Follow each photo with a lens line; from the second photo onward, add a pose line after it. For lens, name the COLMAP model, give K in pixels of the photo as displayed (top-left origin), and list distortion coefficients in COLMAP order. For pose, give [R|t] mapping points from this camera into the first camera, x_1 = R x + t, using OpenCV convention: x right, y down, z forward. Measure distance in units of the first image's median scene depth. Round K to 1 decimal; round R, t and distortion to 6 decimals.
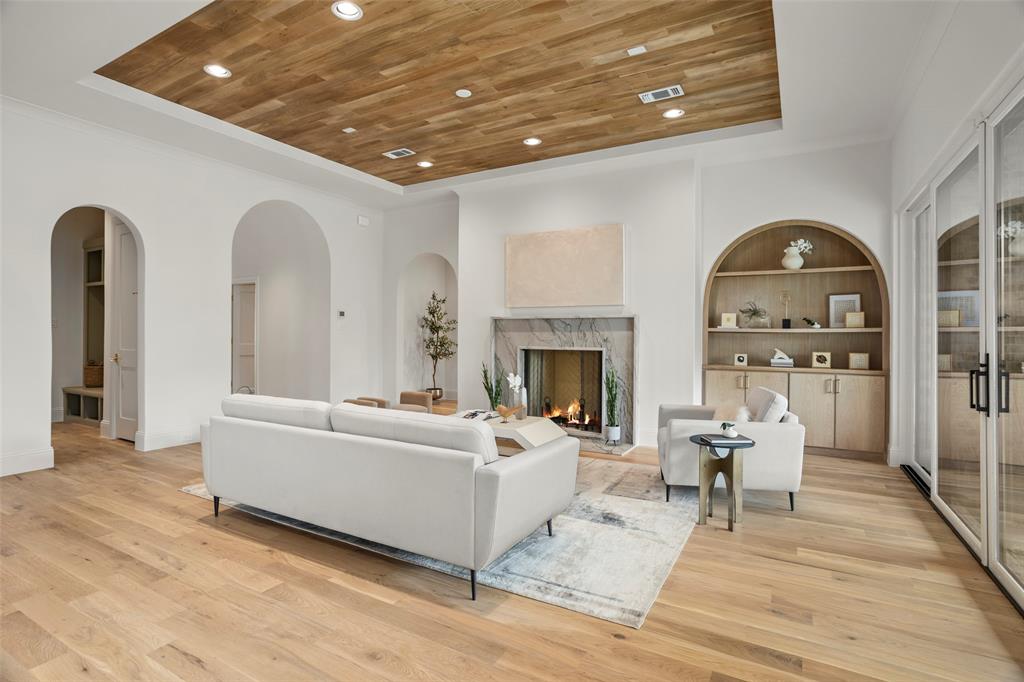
lens RADIAL K [[513.1, 0, 504.4], [0, 513.1, 335.0], [0, 0, 1]] dist [-0.056327, 0.033485]
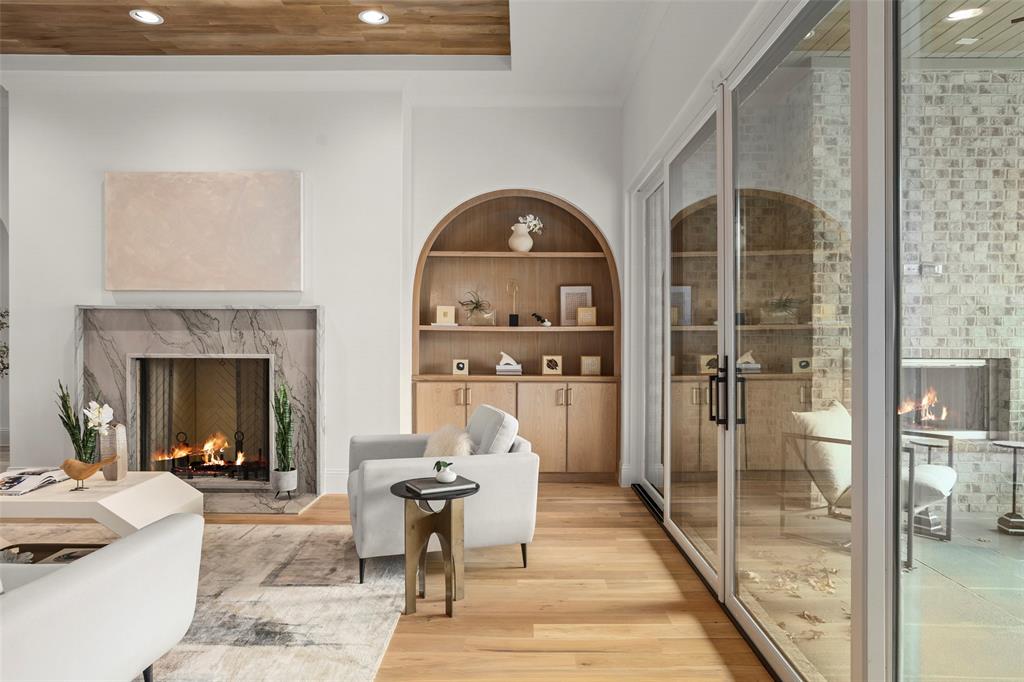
lens RADIAL K [[658.8, 0, 522.4], [0, 658.8, 342.7], [0, 0, 1]] dist [-0.044032, 0.040924]
pose [[0.863381, -0.007348, 0.504498, 0.054075], [0.001444, 0.999926, 0.012091, -0.000130], [-0.504550, -0.009710, 0.863328, 0.113441]]
